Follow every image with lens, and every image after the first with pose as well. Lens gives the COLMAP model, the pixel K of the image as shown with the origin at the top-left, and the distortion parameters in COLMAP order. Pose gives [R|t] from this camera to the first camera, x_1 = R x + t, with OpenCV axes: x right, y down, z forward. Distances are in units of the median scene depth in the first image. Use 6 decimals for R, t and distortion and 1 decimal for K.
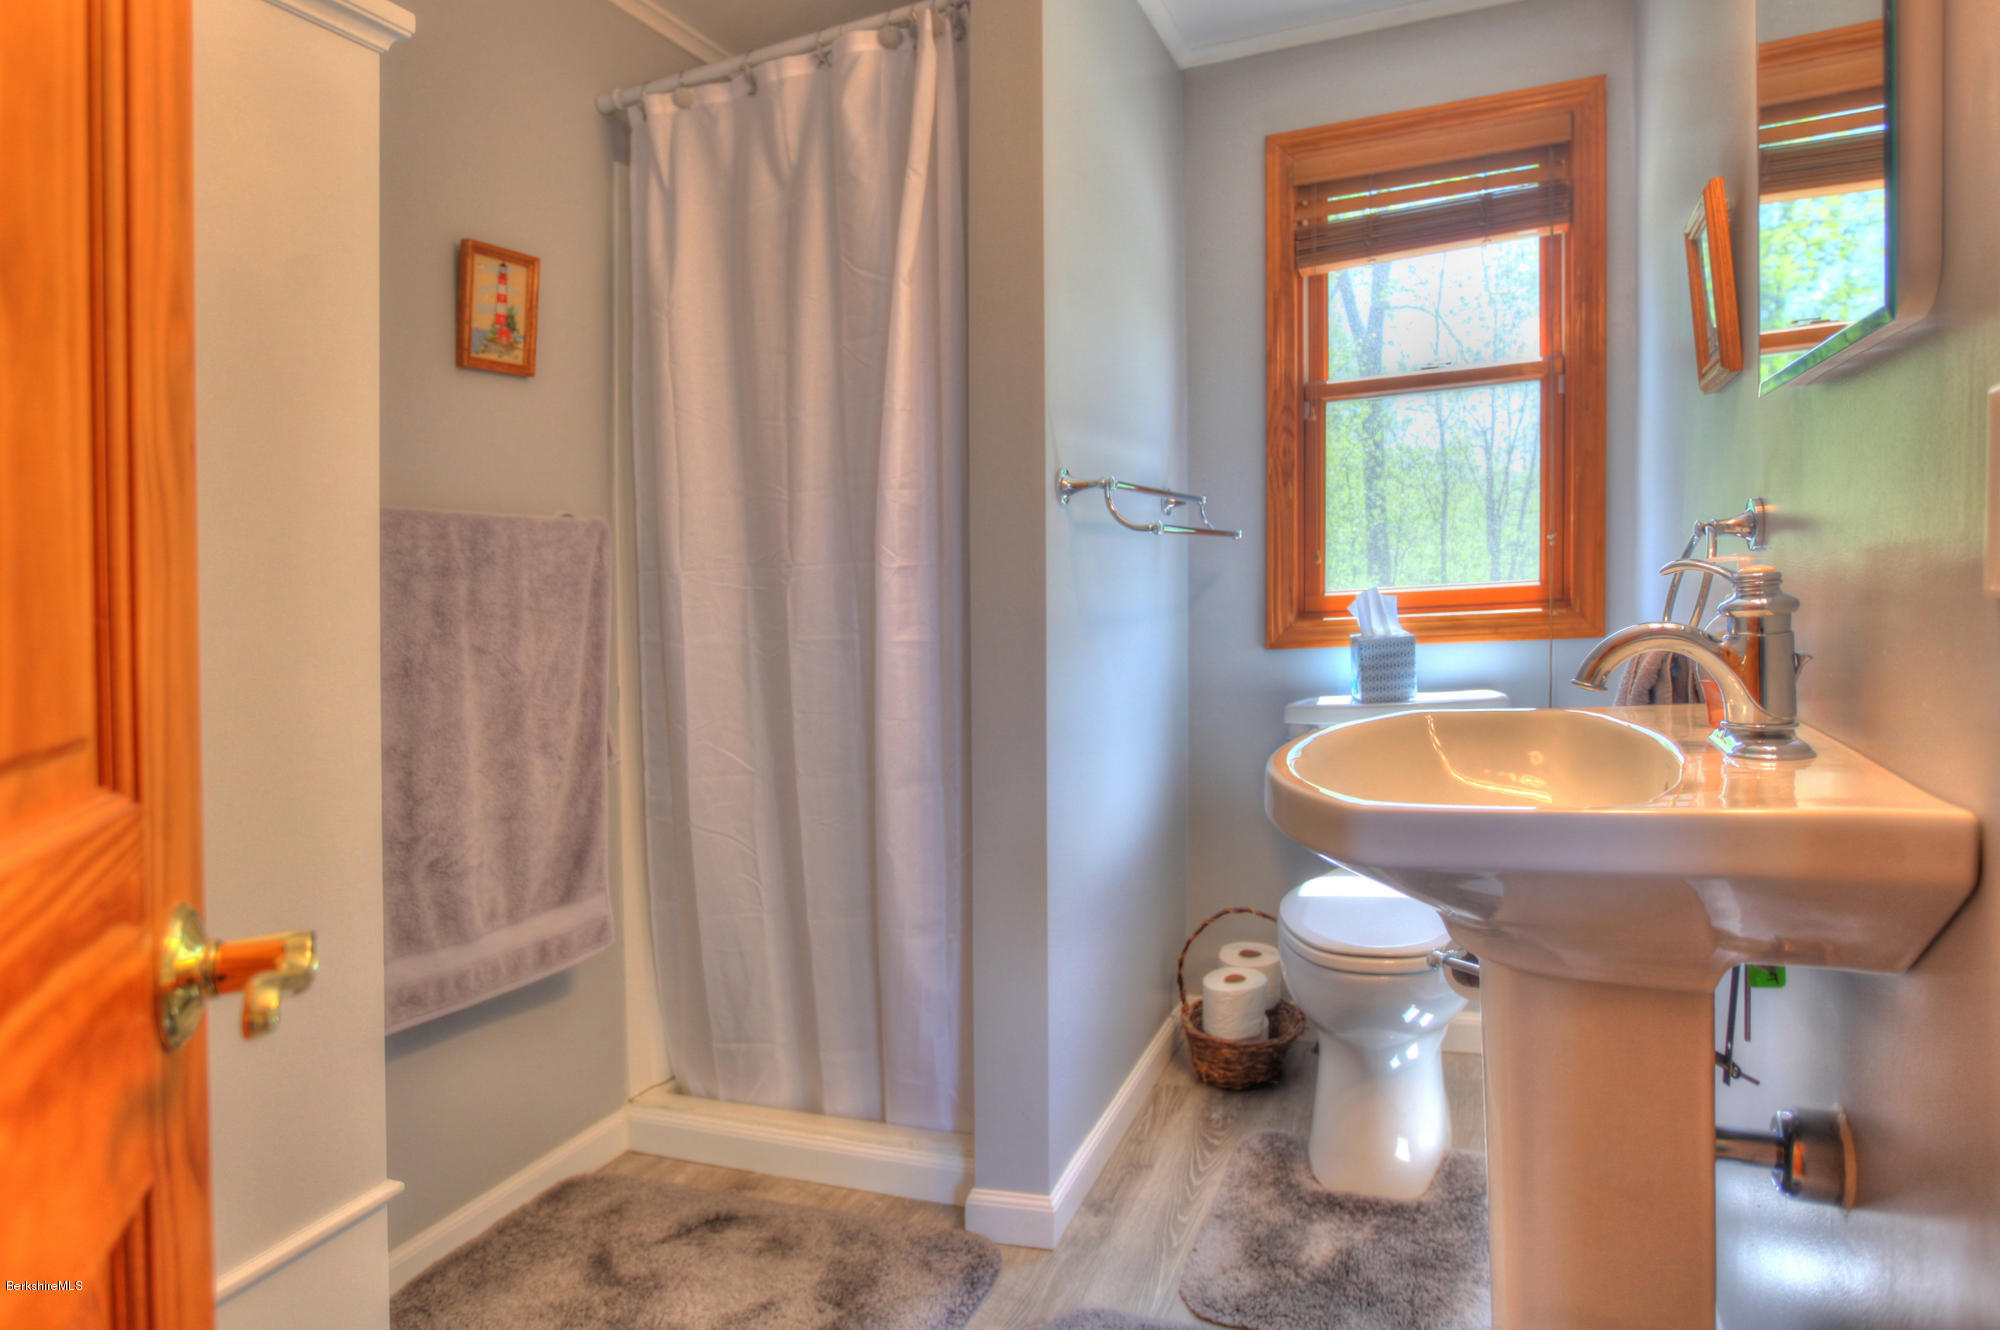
lens RADIAL K [[1030.0, 0, 994.4], [0, 1030.0, 655.3], [0, 0, 1]] dist [-0.046849, 0.024852]
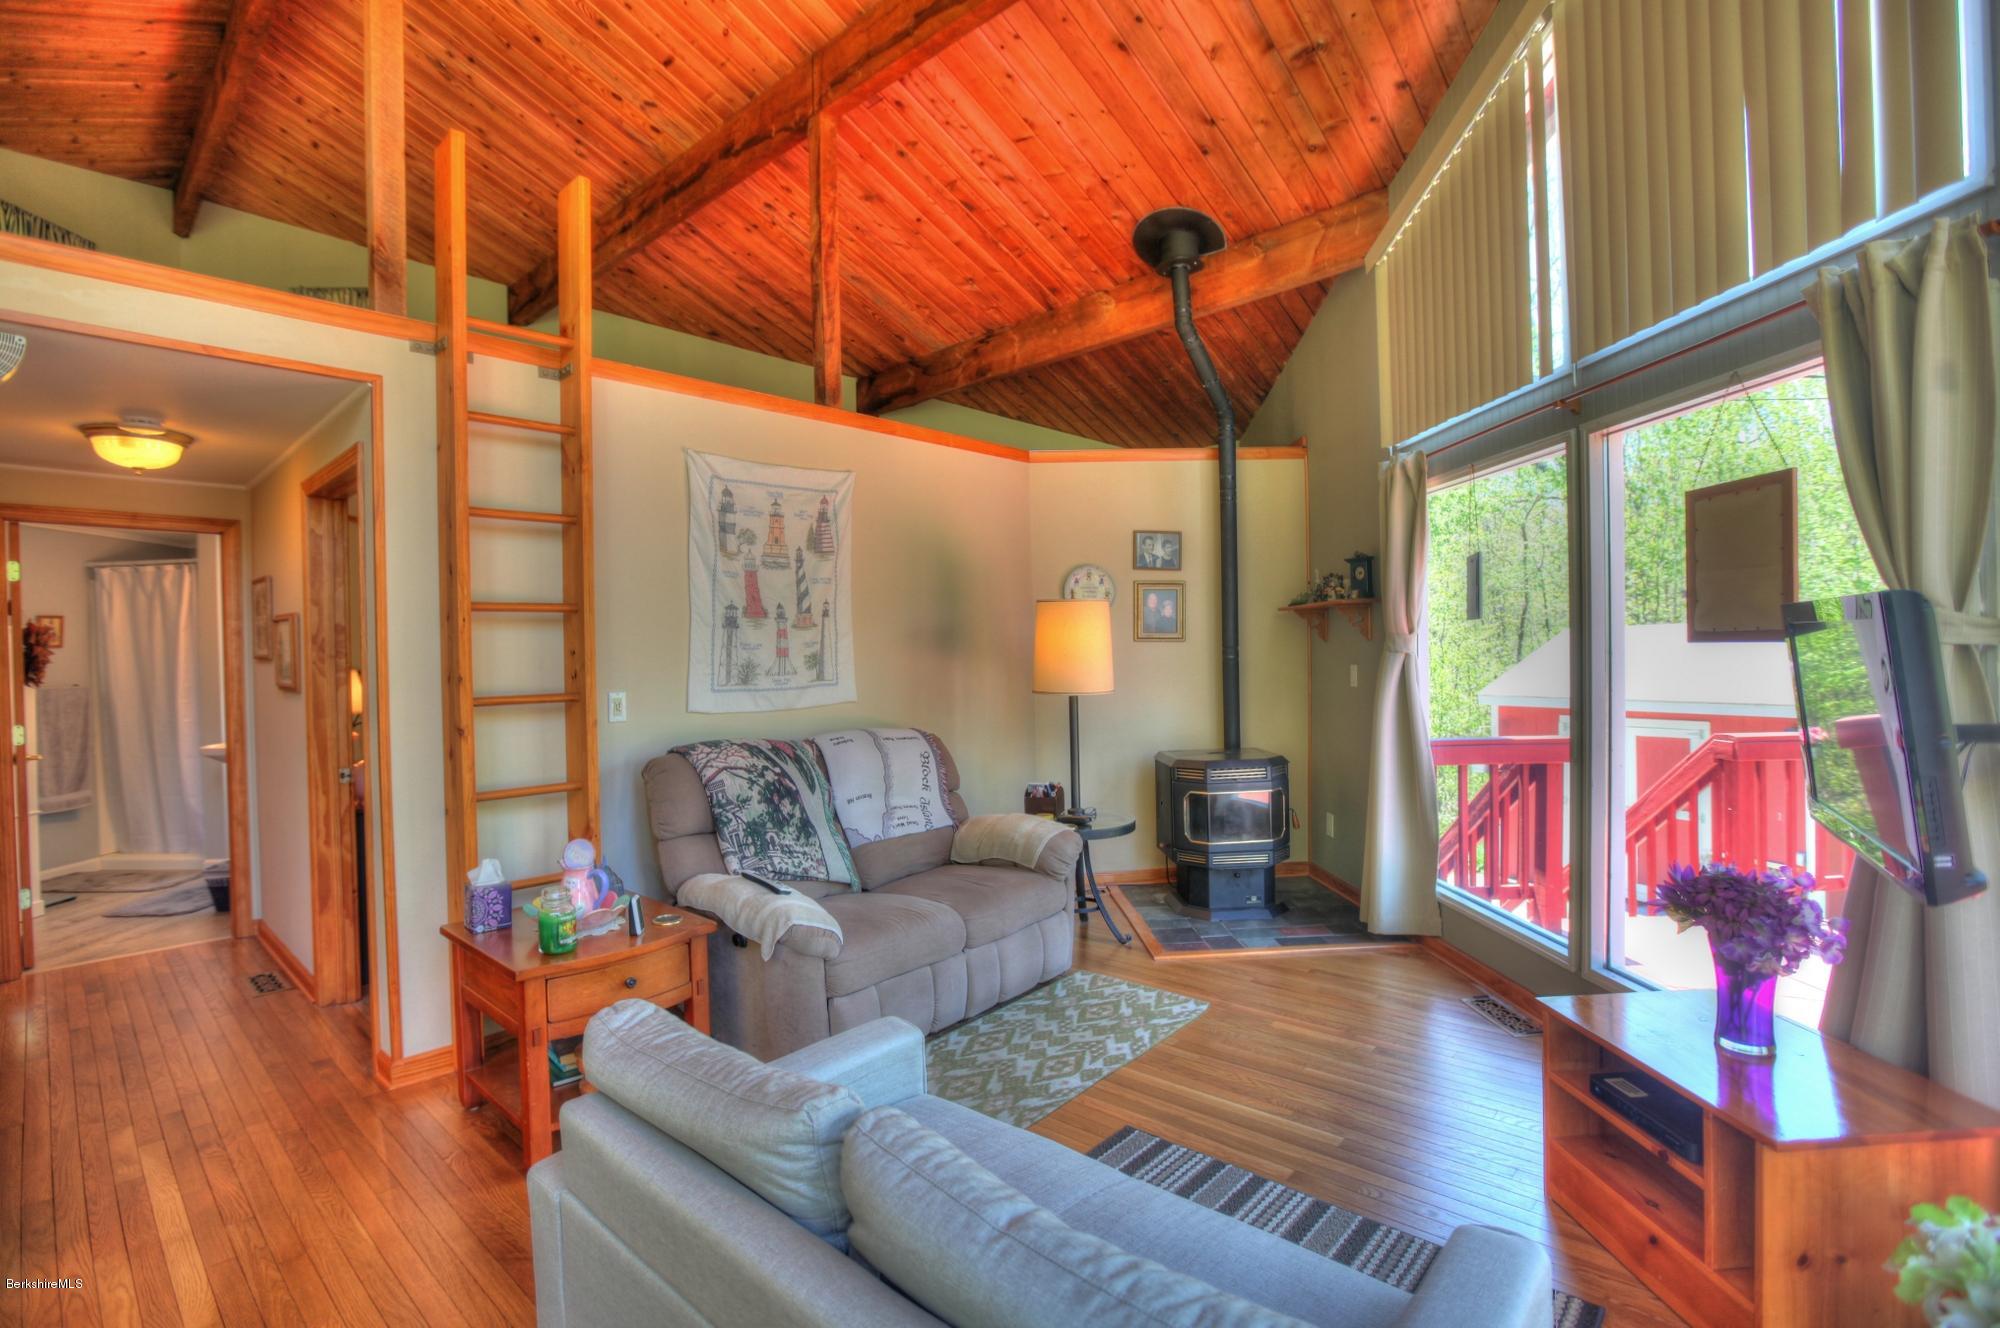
lens RADIAL K [[924.3, 0, 993.8], [0, 924.3, 658.2], [0, 0, 1]] dist [-0.054005, 0.017459]
pose [[0.904686, -0.017181, 0.425733, 1.217072], [0.024622, 0.999625, -0.011981, -0.118693], [-0.425368, 0.021322, 0.904769, -3.318850]]
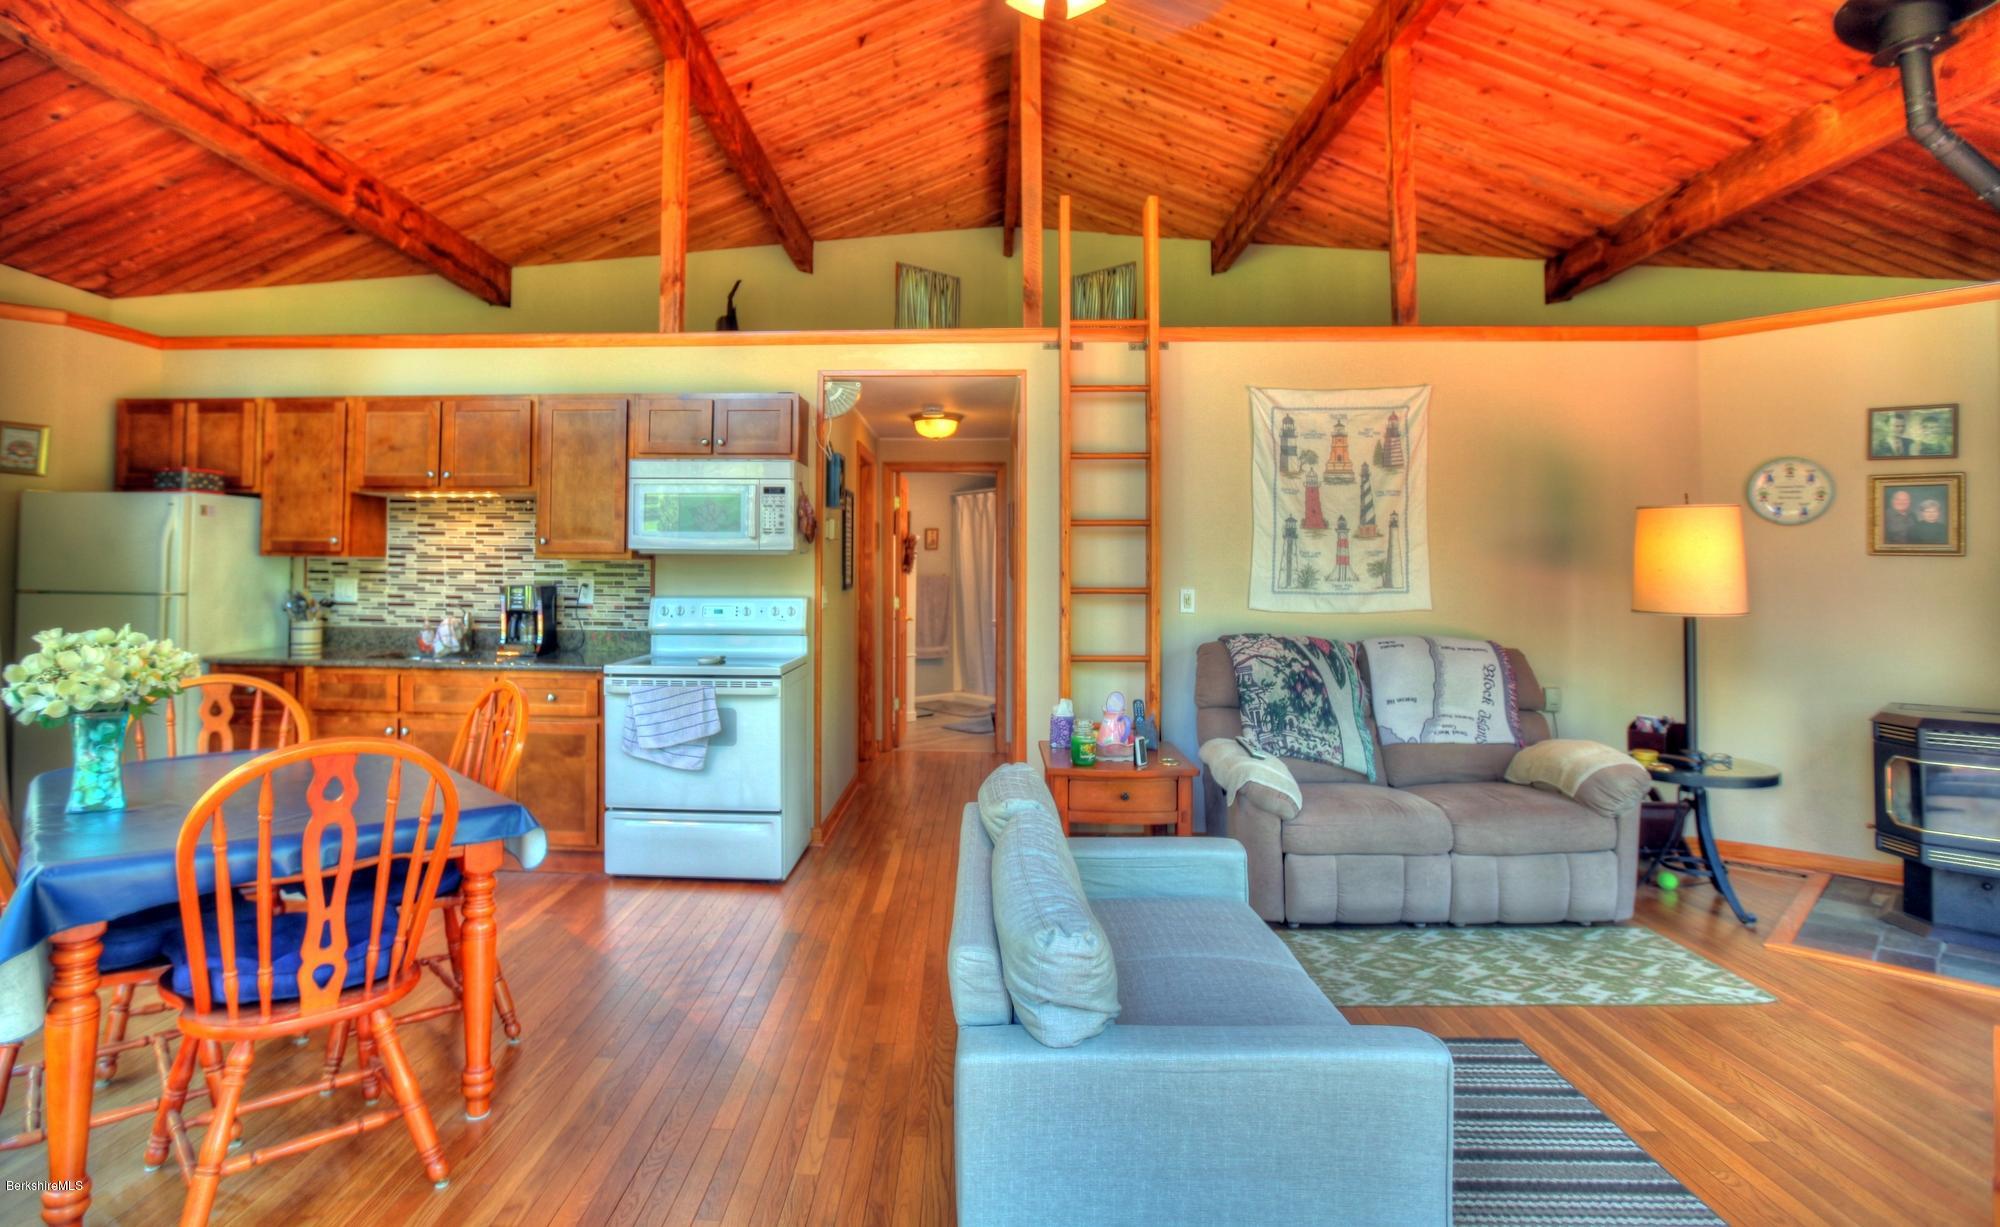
lens RADIAL K [[994.2, 0, 935.2], [0, 994.2, 543.3], [0, 0, 1]] dist [-0.050171, 0.020942]
pose [[0.904927, -0.002441, -0.425559, 1.839517], [-0.015825, 0.999099, -0.039382, -0.097061], [0.425272, 0.042373, 0.904073, -3.904403]]
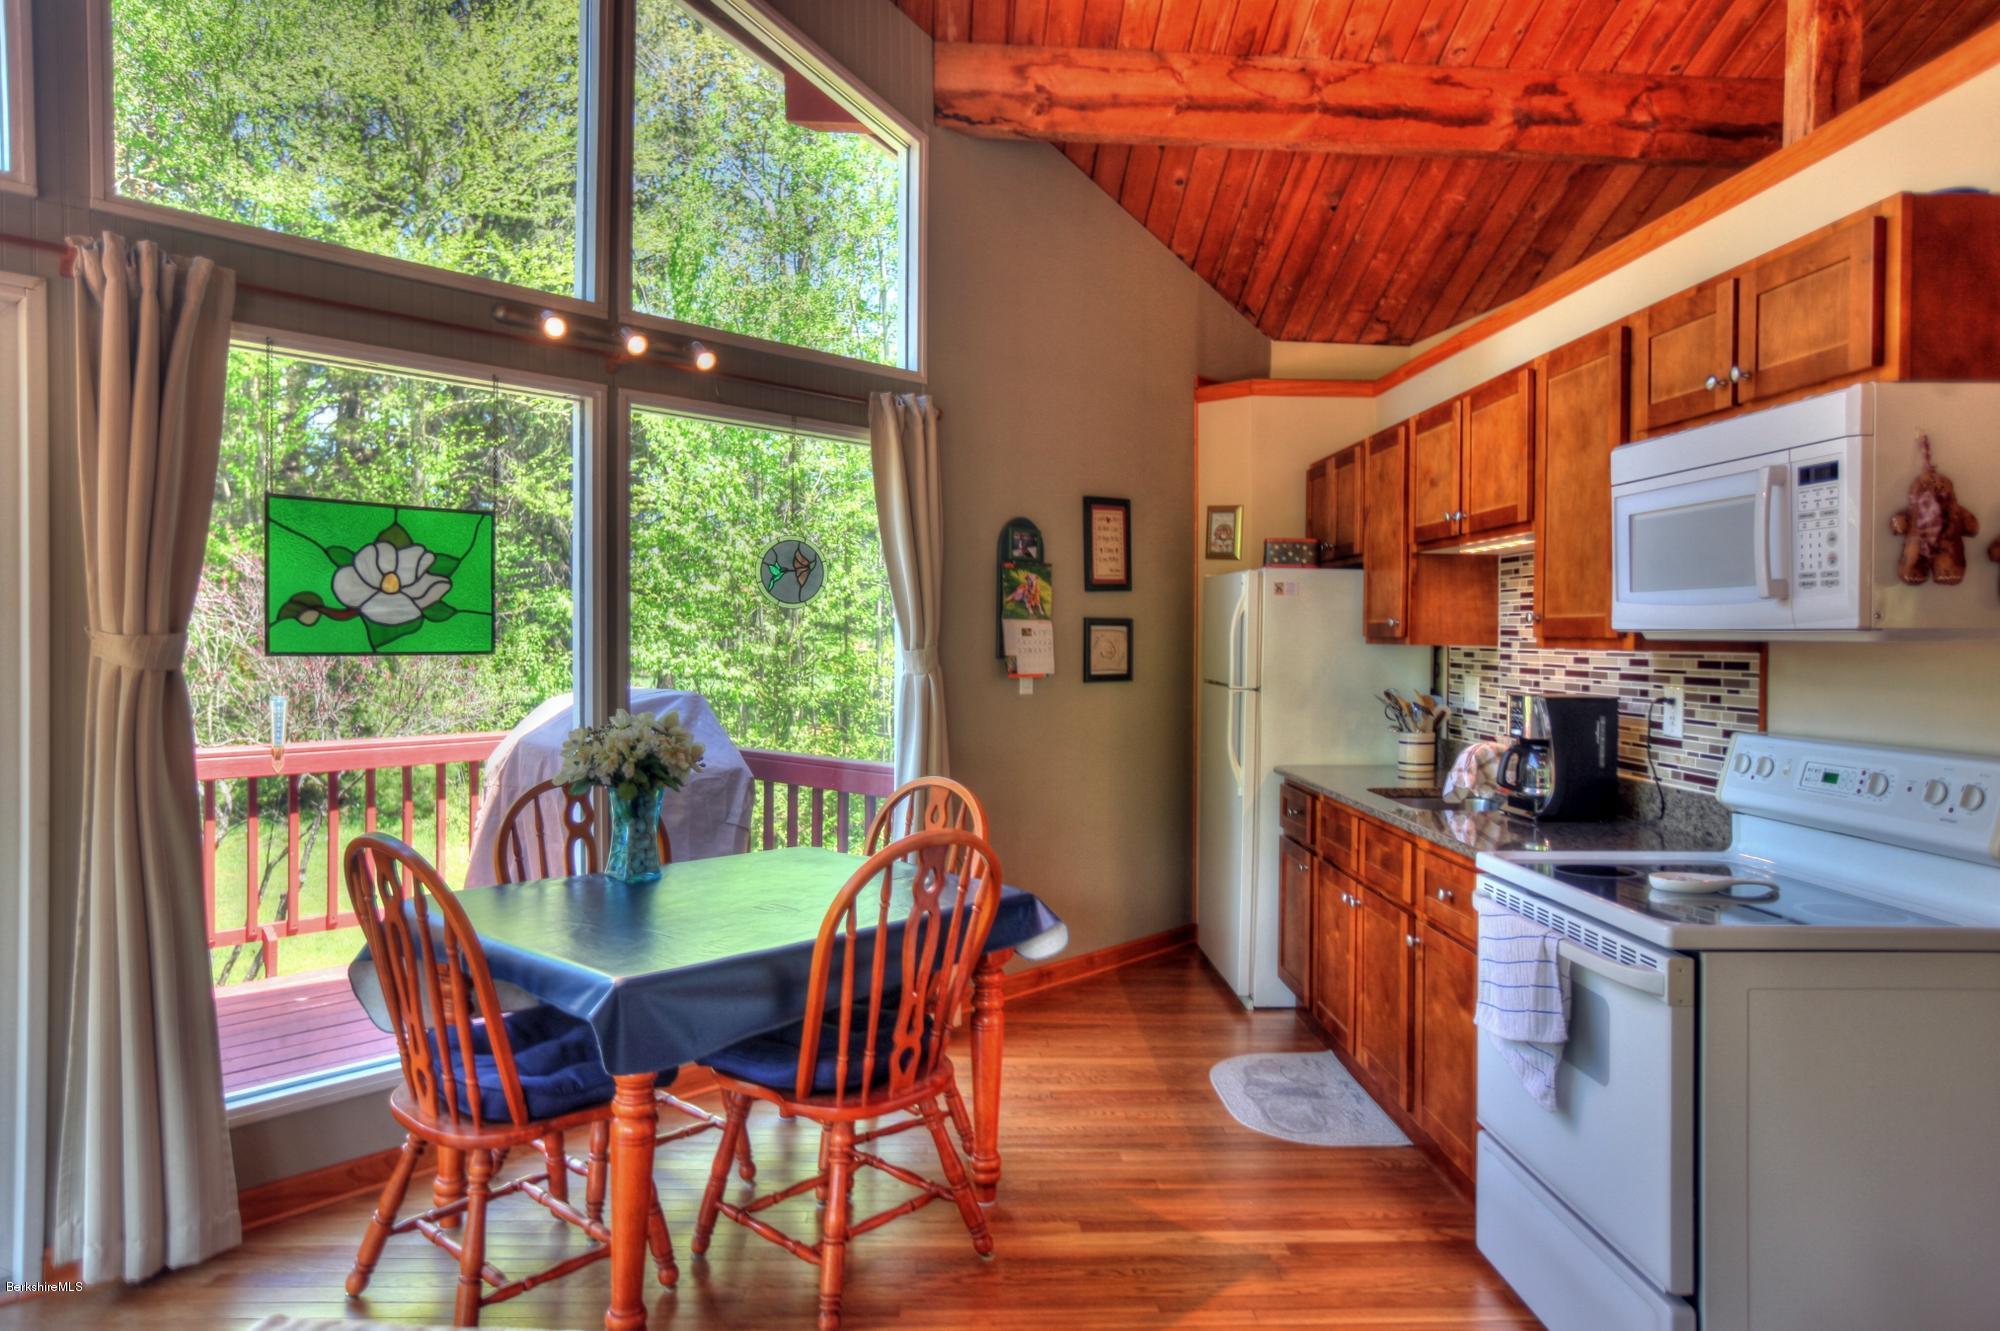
lens RADIAL K [[1252.8, 0, 993.5], [0, 1252.8, 644.8], [0, 0, 1]] dist [0.002851, 0.001121]
pose [[-0.330220, 0.004796, -0.943892, 1.798966], [-0.028067, 0.999495, 0.014898, -0.151734], [0.943487, 0.031411, -0.329919, -2.182066]]
